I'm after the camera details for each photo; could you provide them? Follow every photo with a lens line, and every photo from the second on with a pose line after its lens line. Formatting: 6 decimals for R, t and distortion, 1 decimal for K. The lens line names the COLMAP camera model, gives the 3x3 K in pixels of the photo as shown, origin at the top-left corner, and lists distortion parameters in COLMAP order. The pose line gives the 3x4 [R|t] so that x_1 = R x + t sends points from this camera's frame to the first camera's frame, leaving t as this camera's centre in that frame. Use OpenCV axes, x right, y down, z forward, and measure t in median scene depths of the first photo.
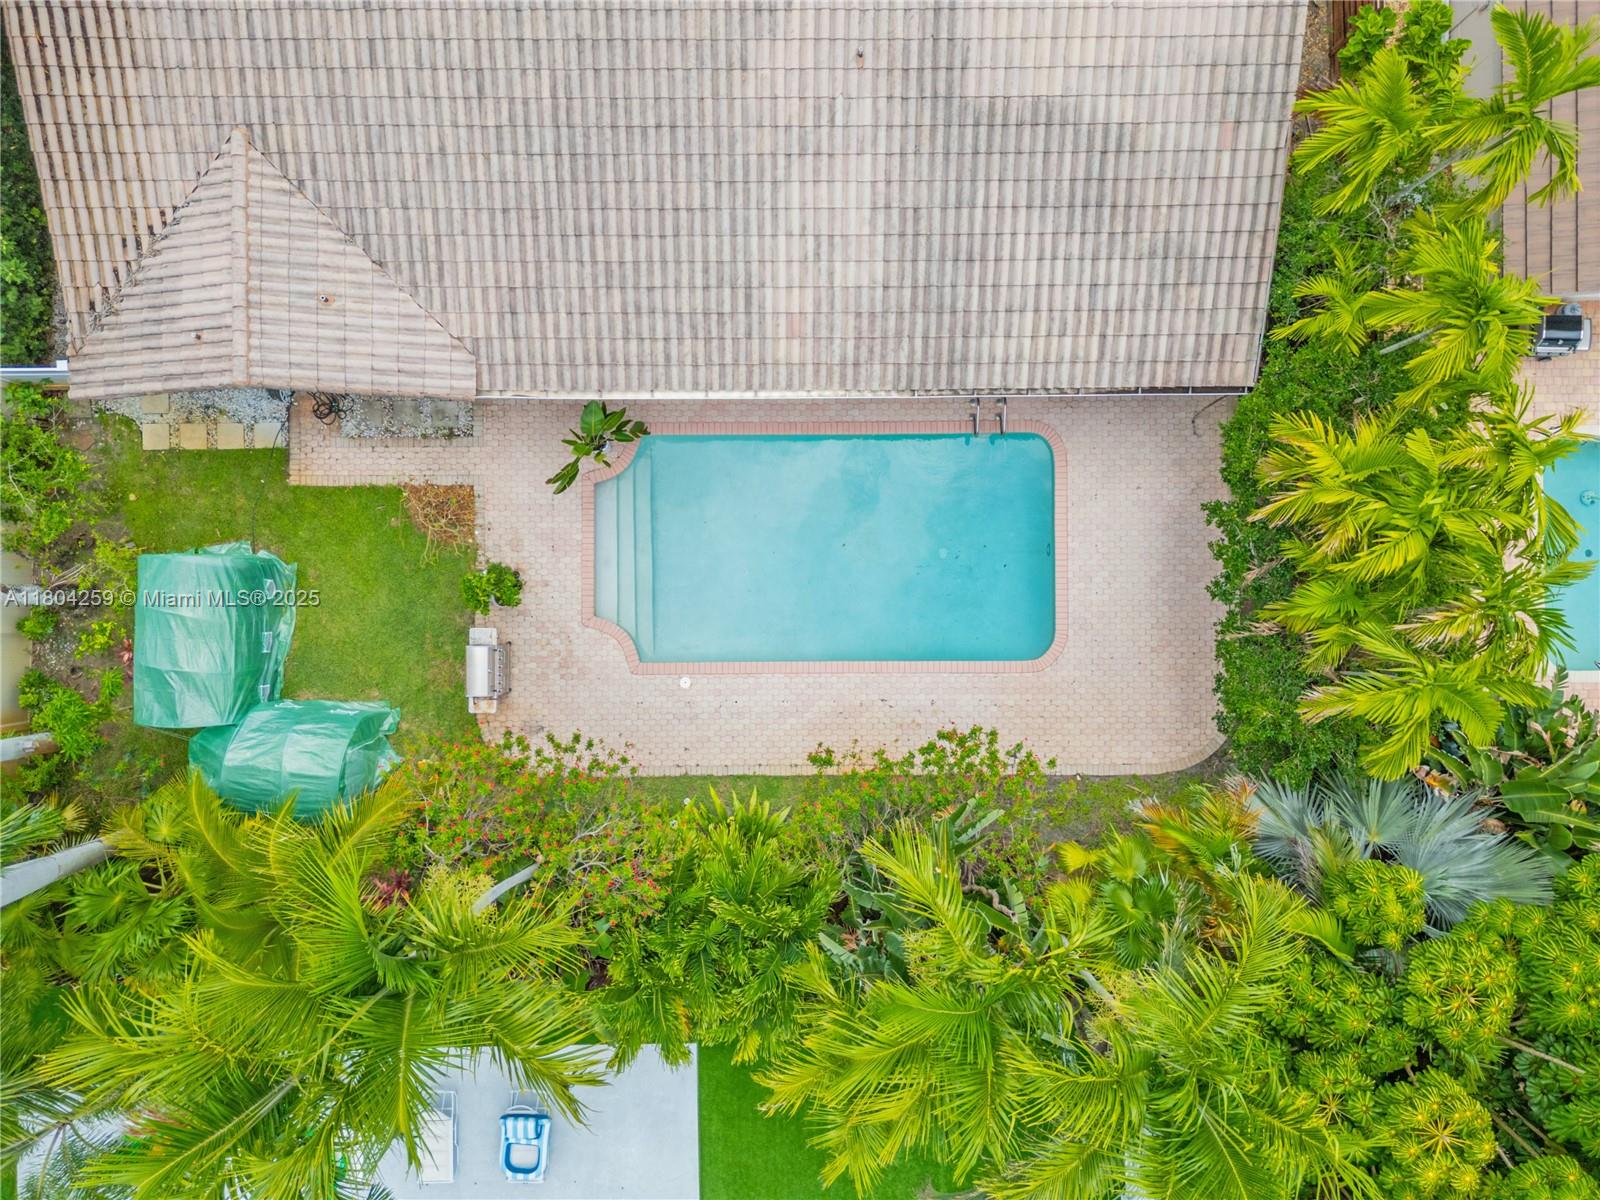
lens RADIAL K [[1128.8, 0, 801.7], [0, 1128.8, 589.6], [0, 0, 1]] dist [0.138516, -0.083905]
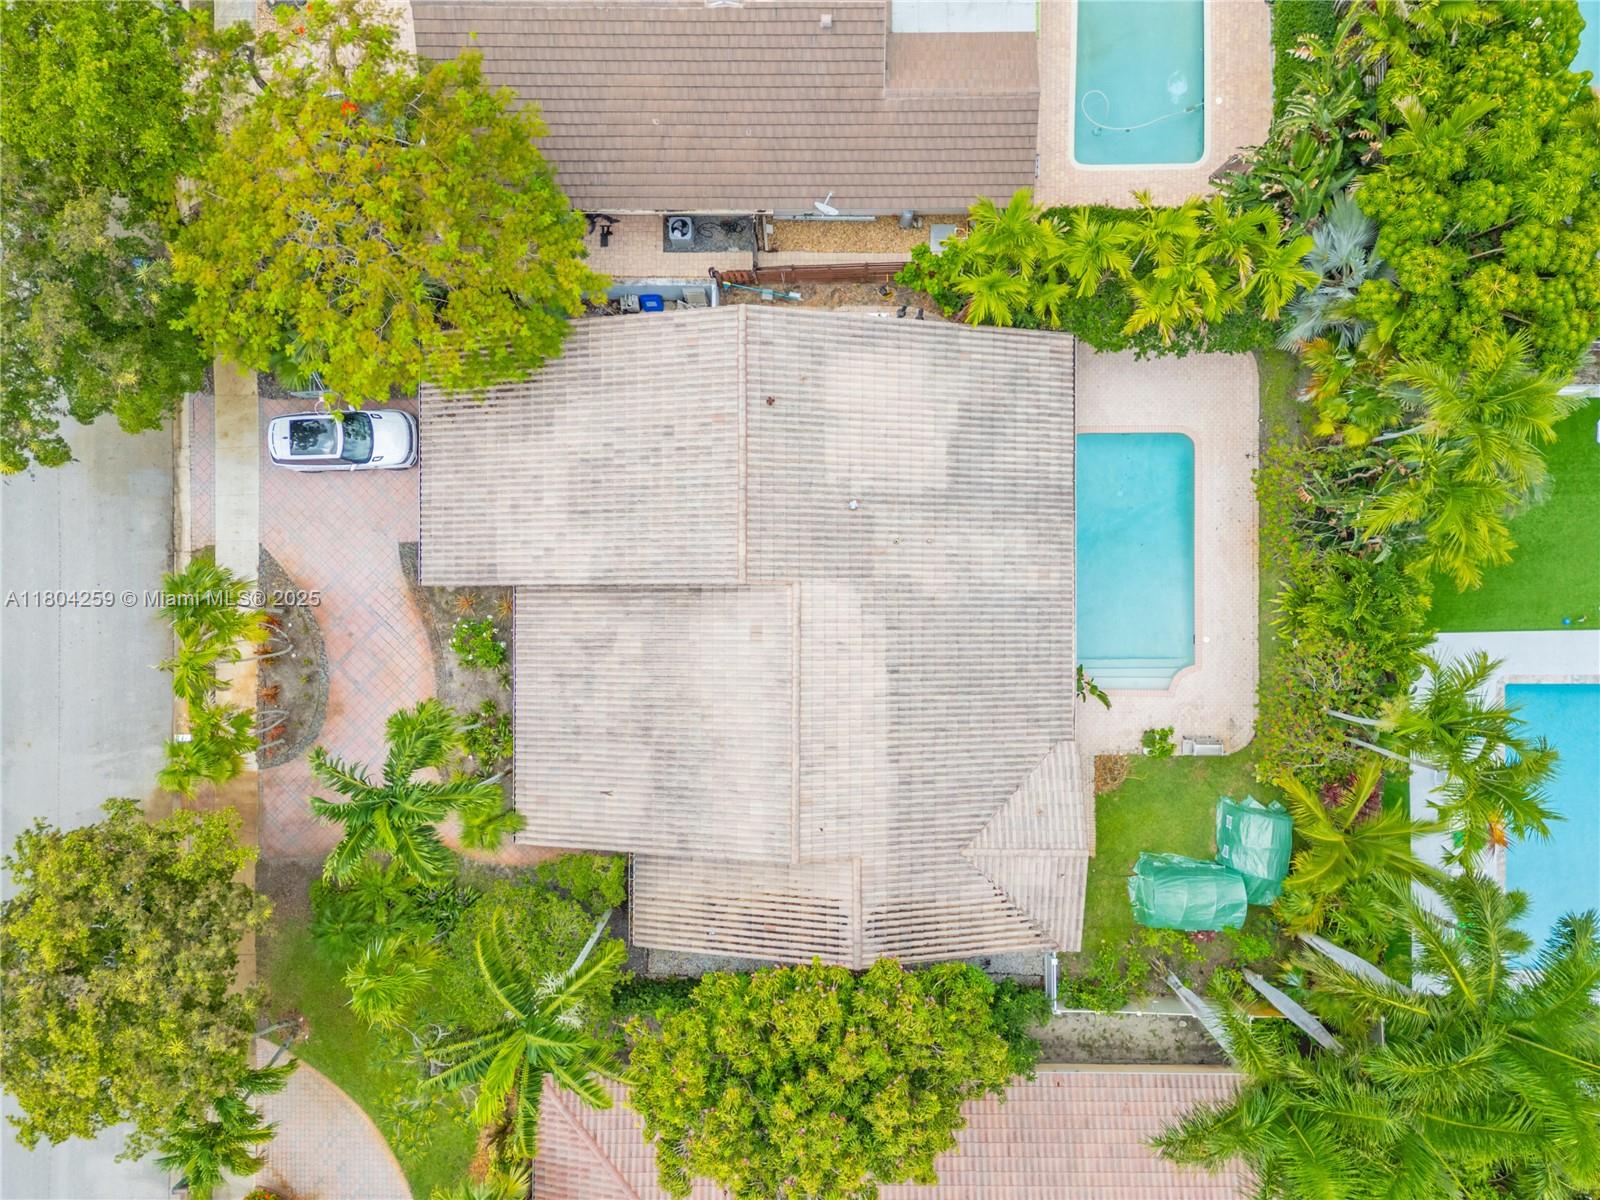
lens RADIAL K [[1128.8, 0, 801.7], [0, 1128.8, 589.6], [0, 0, 1]] dist [0.138516, -0.083905]
pose [[0.004648, -0.999833, 0.017693, -0.067579], [0.999175, 0.005357, 0.040257, -0.723489], [-0.040345, 0.017492, 0.999033, -0.906431]]
